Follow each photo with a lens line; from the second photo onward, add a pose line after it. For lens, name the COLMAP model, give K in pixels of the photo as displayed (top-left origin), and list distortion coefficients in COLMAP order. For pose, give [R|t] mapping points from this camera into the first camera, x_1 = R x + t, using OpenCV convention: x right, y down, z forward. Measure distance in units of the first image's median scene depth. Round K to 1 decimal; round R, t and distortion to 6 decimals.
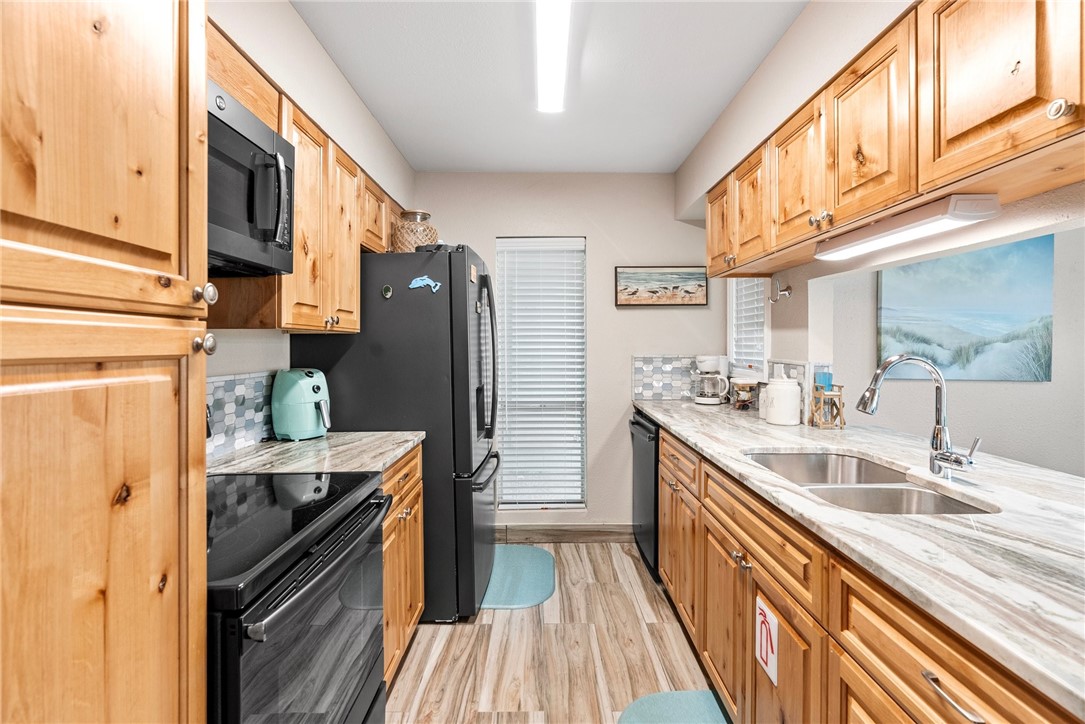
lens RADIAL K [[501.8, 0, 544.5], [0, 501.8, 356.0], [0, 0, 1]] dist [-0.015012, 0.005477]
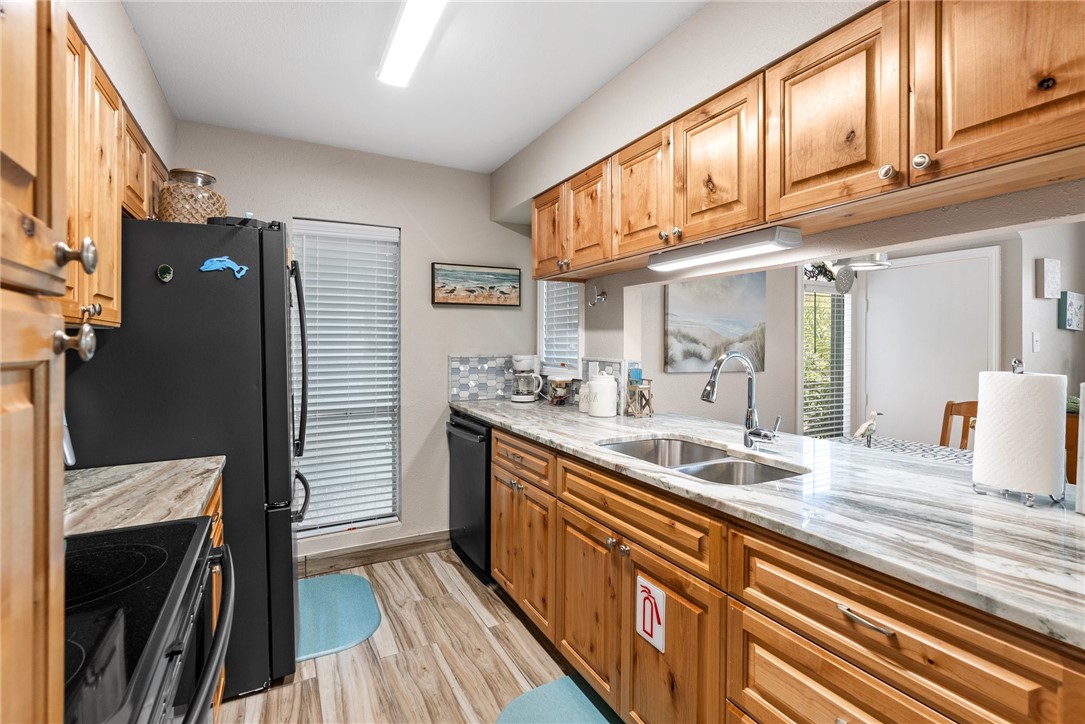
lens RADIAL K [[501.8, 0, 543.4], [0, 501.8, 354.3], [0, 0, 1]] dist [-0.015012, 0.005477]
pose [[0.884126, -0.009469, 0.467152, -0.169076], [0.011078, 0.999938, -0.000697, -0.001215], [-0.467117, 0.005792, 0.884177, 0.085335]]
